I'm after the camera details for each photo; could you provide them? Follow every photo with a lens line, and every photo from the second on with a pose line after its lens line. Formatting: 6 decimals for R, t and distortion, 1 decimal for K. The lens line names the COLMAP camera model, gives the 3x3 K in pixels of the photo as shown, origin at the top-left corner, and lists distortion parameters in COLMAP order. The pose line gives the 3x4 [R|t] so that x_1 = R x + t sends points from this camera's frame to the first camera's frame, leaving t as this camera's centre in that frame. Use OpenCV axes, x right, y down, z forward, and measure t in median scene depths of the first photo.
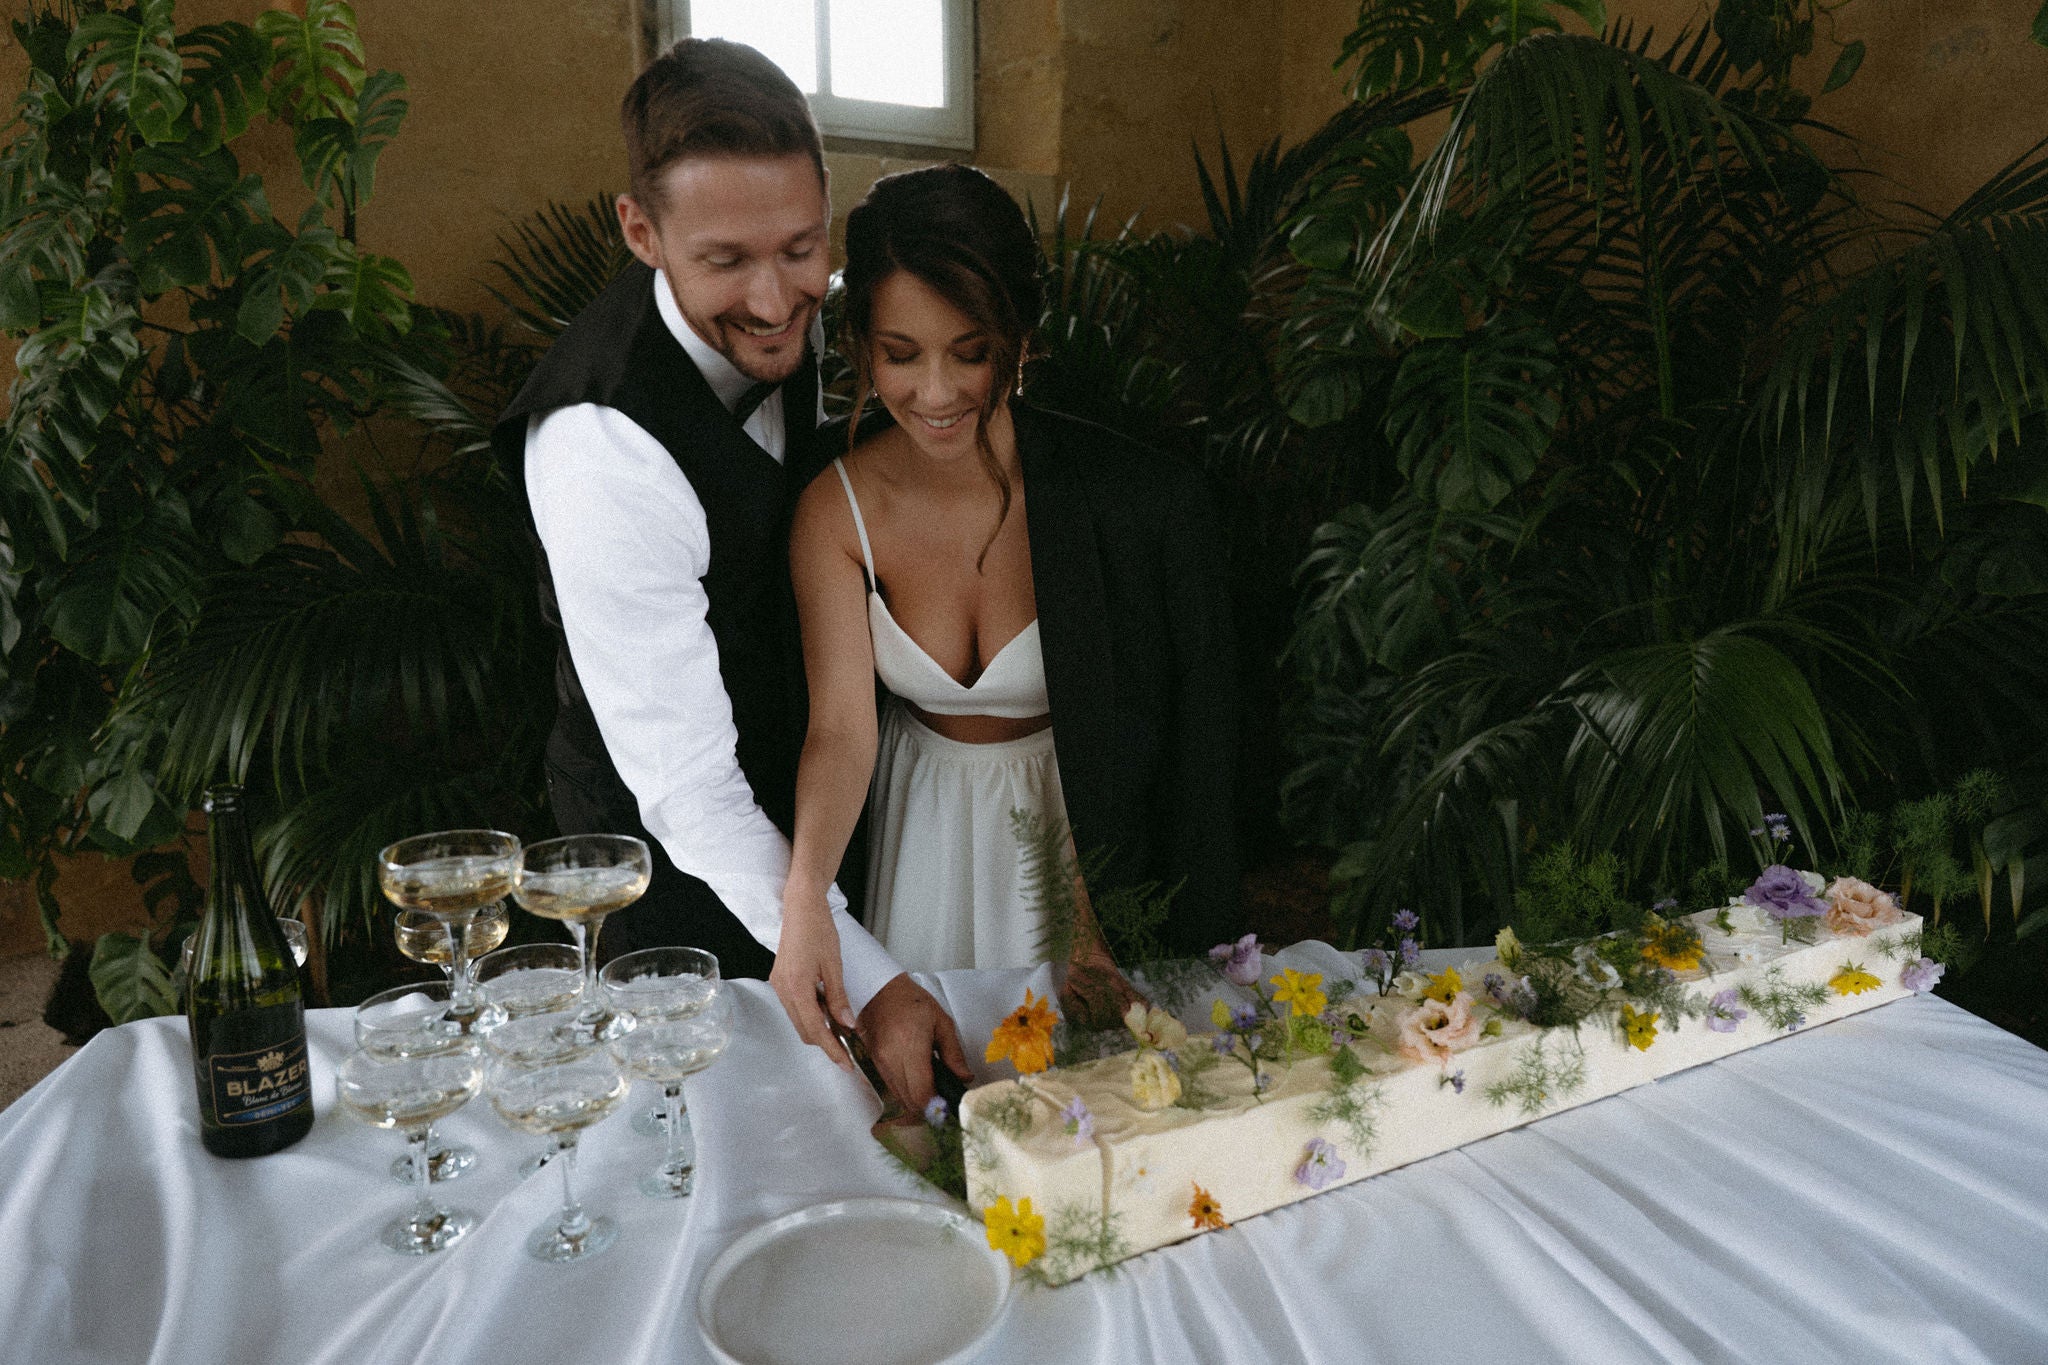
lens RADIAL K [[1432.1, 0, 1023.4], [0, 1432.1, 710.8], [0, 0, 1]] dist [0.003798, 0.005462]
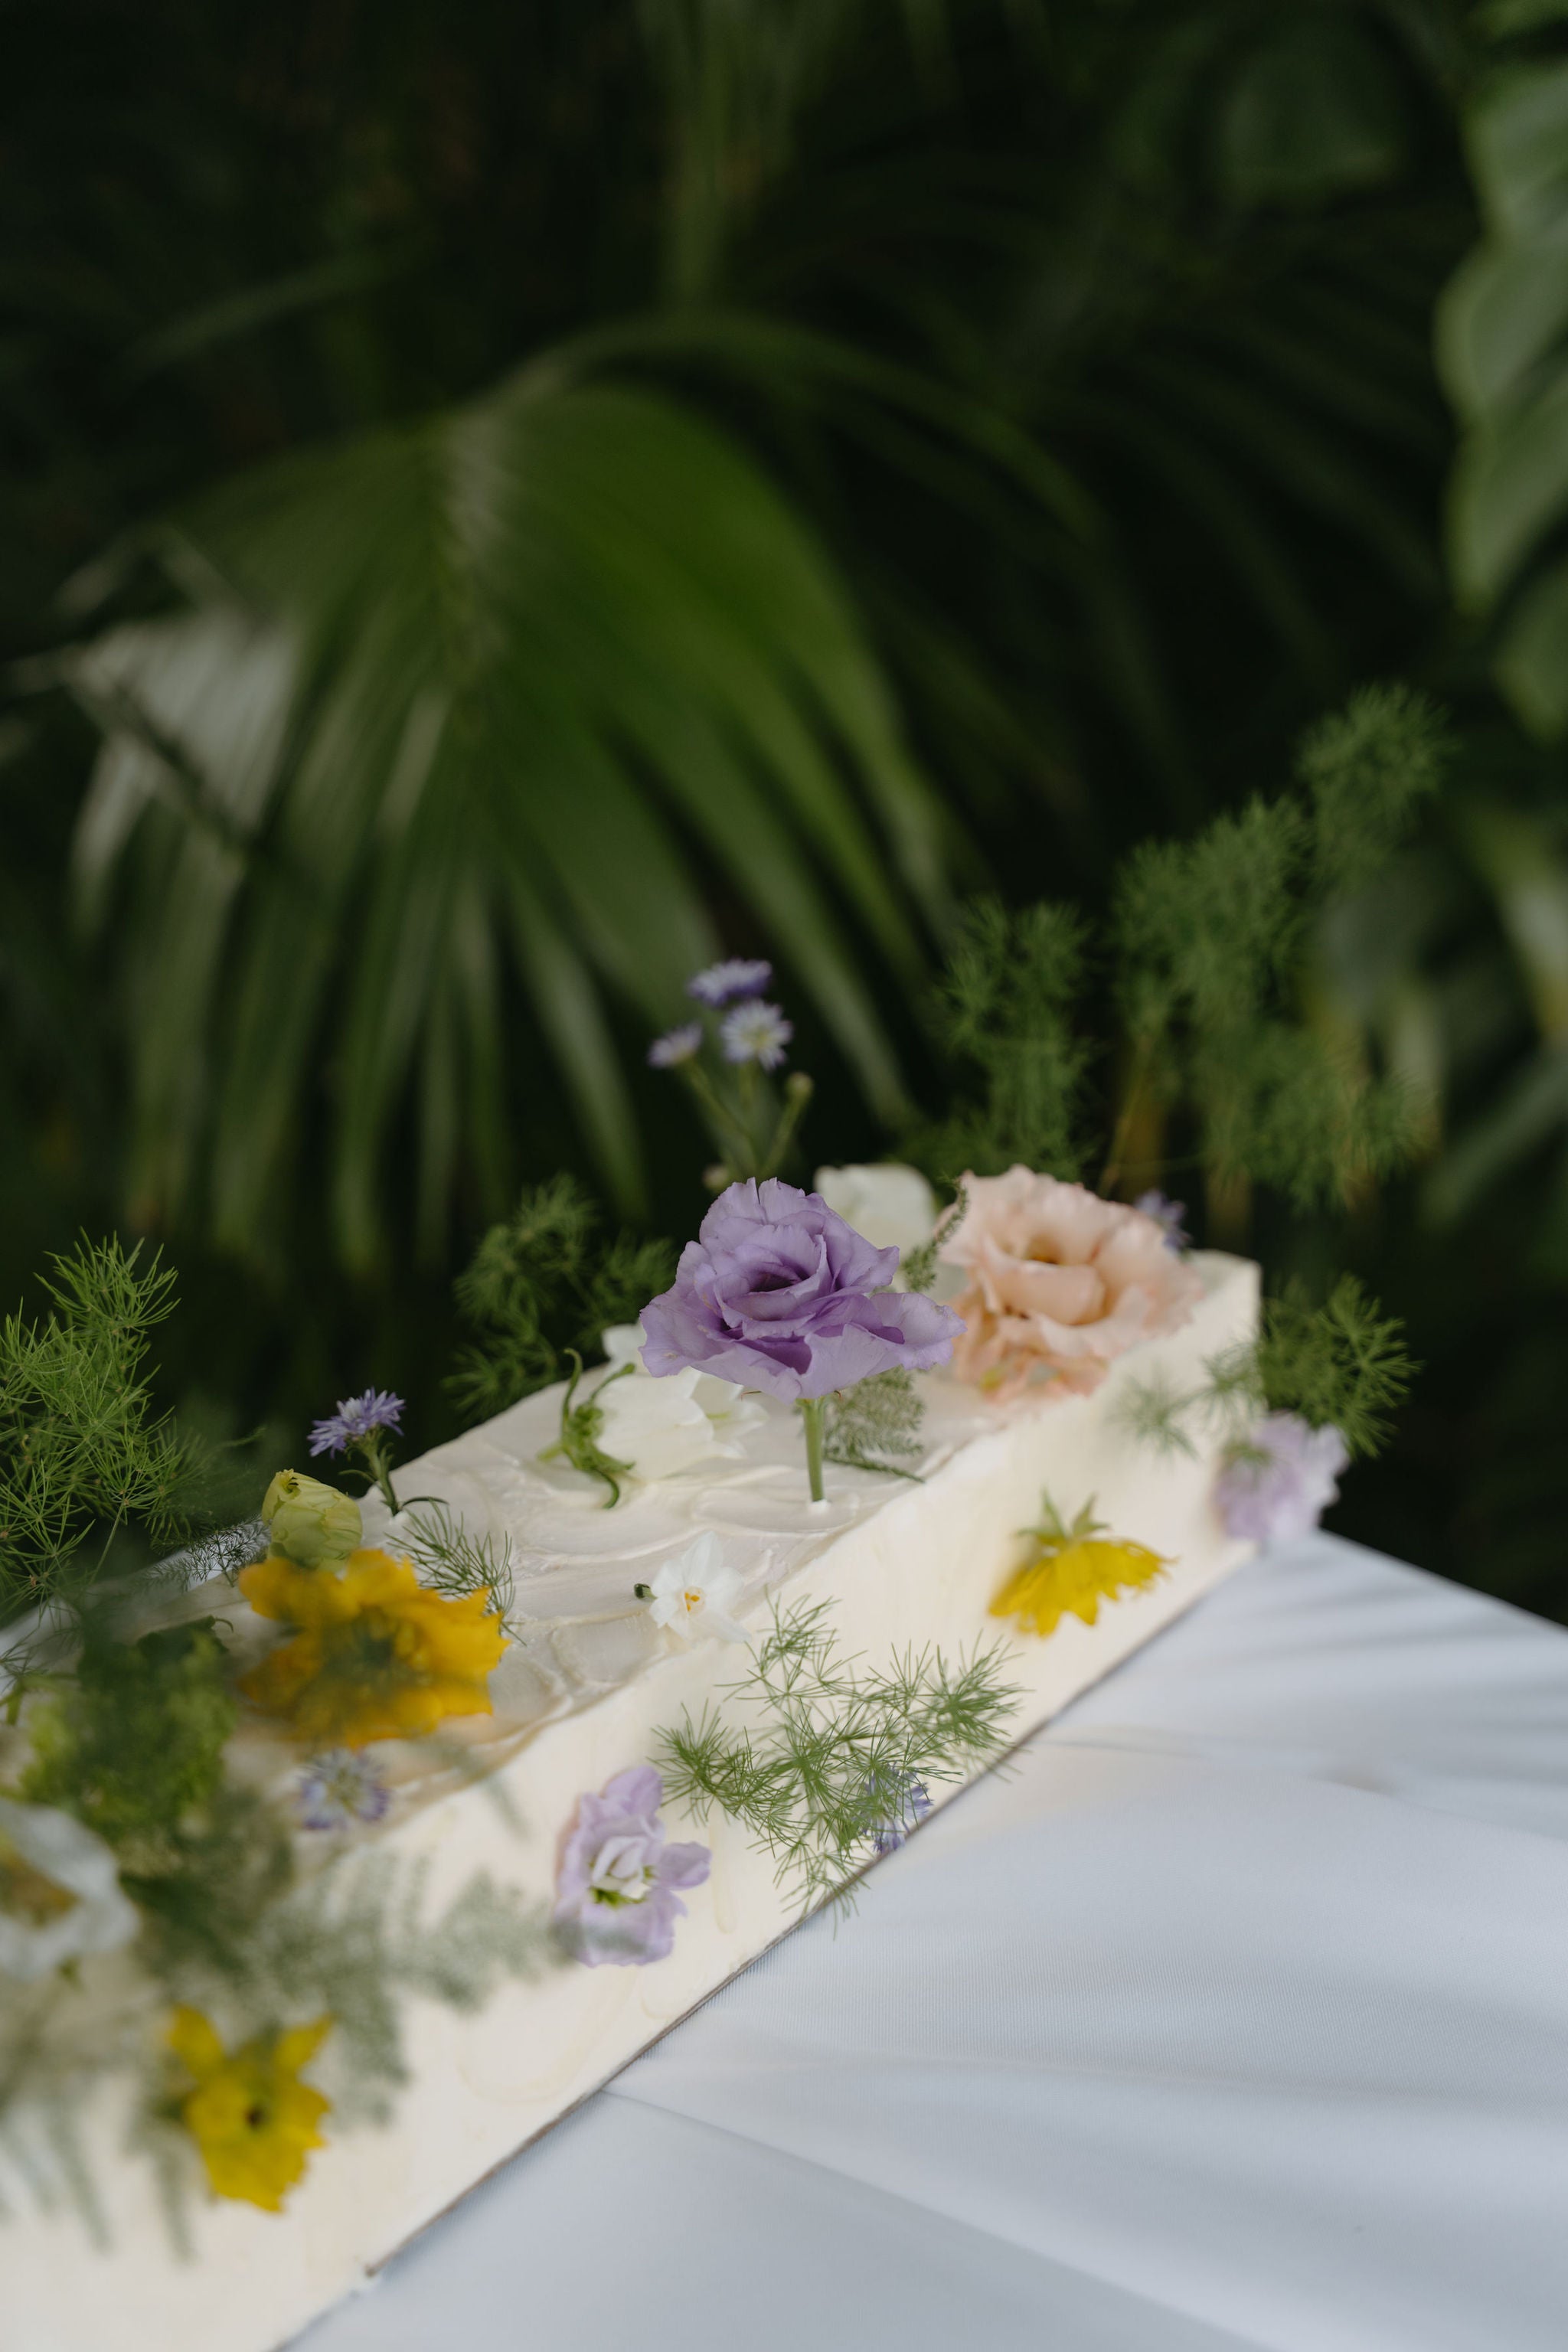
lens RADIAL K [[1644.7, 0, 784.0], [0, 1644.7, 1176.0], [0, 0, 1]] dist [0.003798, 0.005462]
pose [[0.891879, -0.201556, 0.404880, 0.421664], [0.132377, 0.972339, 0.192443, 0.055016], [-0.432468, -0.118039, 0.893889, 0.756212]]
